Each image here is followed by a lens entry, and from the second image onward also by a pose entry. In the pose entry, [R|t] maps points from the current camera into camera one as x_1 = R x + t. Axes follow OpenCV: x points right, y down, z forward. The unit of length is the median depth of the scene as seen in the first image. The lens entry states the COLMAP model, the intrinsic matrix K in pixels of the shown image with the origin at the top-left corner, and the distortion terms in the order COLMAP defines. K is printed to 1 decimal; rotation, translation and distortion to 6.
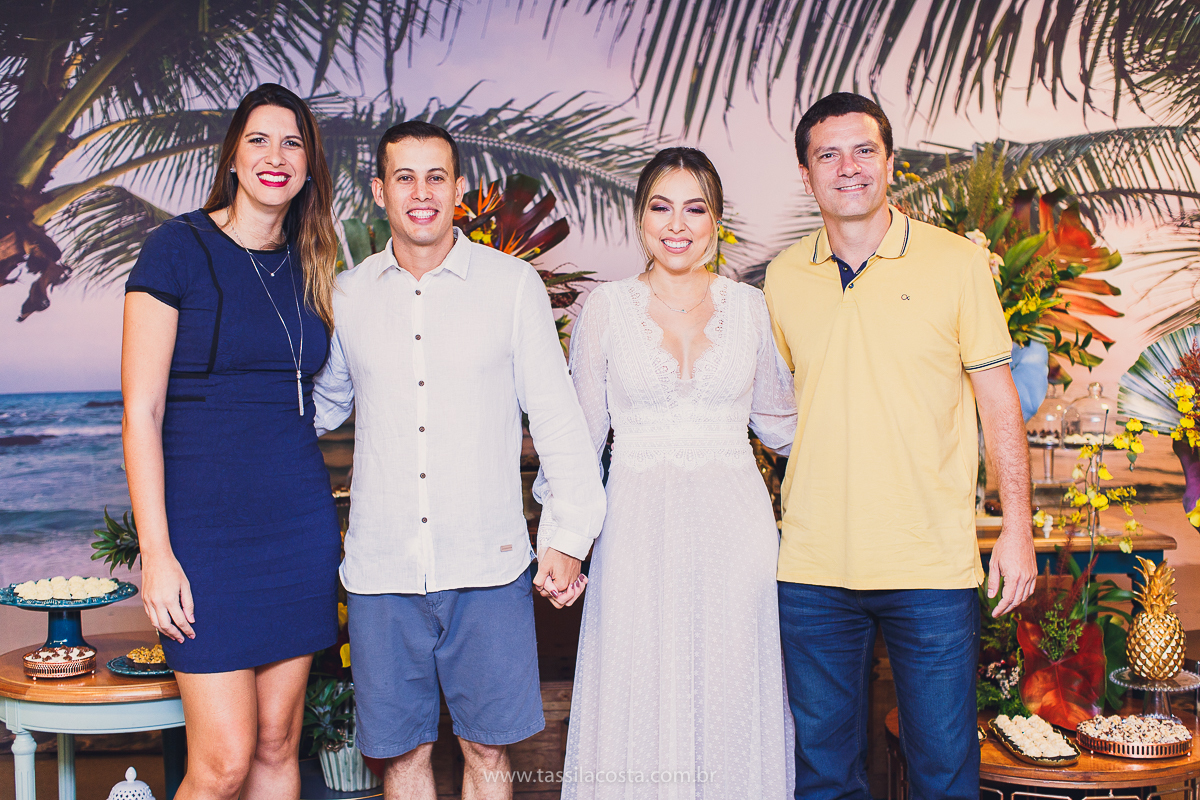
lens RADIAL K [[1734.0, 0, 598.9], [0, 1734.0, 398.7], [0, 0, 1]] dist [0.016768, 0.028838]
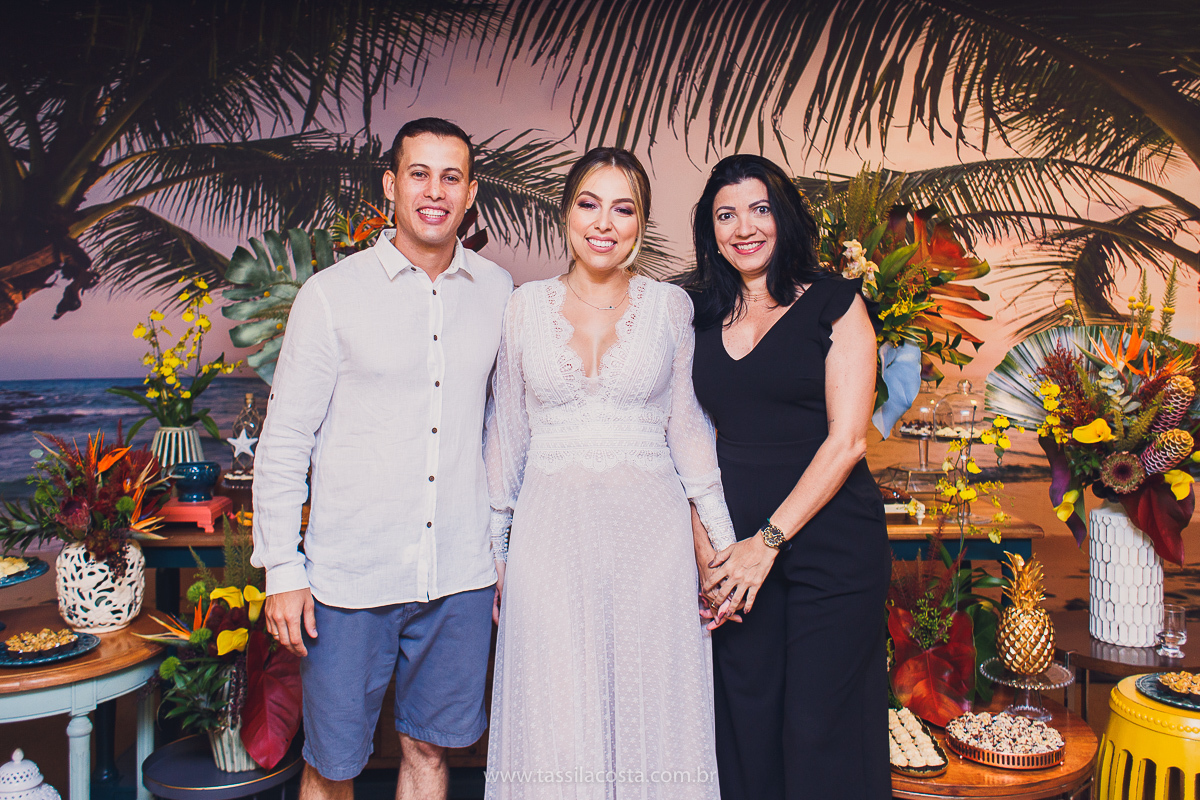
lens RADIAL K [[1129.6, 0, 598.5], [0, 1129.6, 320.9], [0, 0, 1]] dist [0.066432, -0.061843]
pose [[0.998854, 0.005795, -0.047504, 0.075782], [-0.008172, 0.998715, -0.050007, -0.007046], [0.047153, 0.050338, 0.997619, 0.232637]]
